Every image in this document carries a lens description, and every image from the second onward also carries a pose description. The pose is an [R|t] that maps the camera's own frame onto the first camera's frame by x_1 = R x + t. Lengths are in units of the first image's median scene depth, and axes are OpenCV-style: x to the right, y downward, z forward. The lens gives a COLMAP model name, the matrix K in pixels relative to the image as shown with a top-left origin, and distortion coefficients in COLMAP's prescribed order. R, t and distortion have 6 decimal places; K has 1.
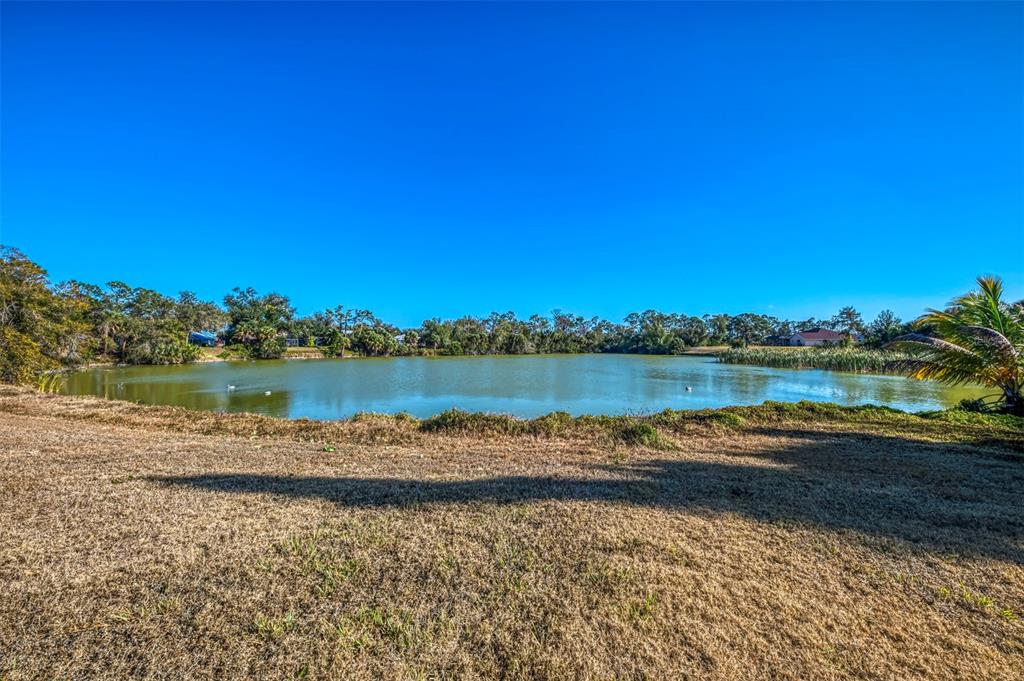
lens RADIAL K [[354.5, 0, 512.0], [0, 354.5, 340.5], [0, 0, 1]] dist [-0.007784, -0.000045]
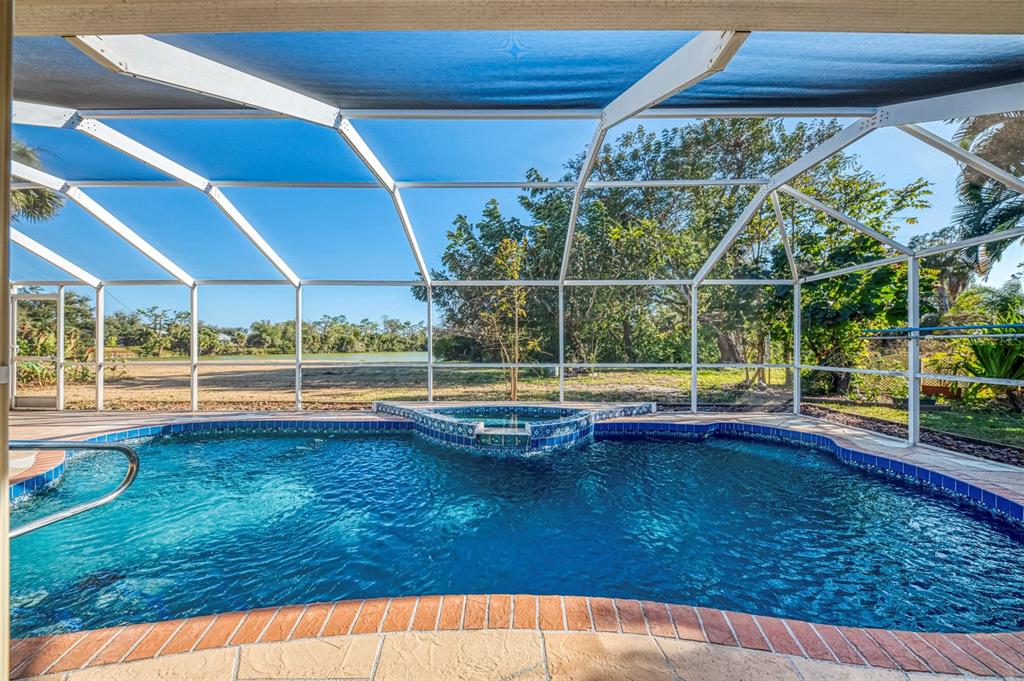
lens RADIAL K [[351.3, 0, 512.0], [0, 351.3, 340.5], [0, 0, 1]] dist [-0.000511, -0.000059]
pose [[0.904522, 0.004491, 0.426402, 0.010387], [-0.004123, 0.999990, -0.001788, -0.002270], [-0.426406, -0.000141, 0.904532, -0.305607]]
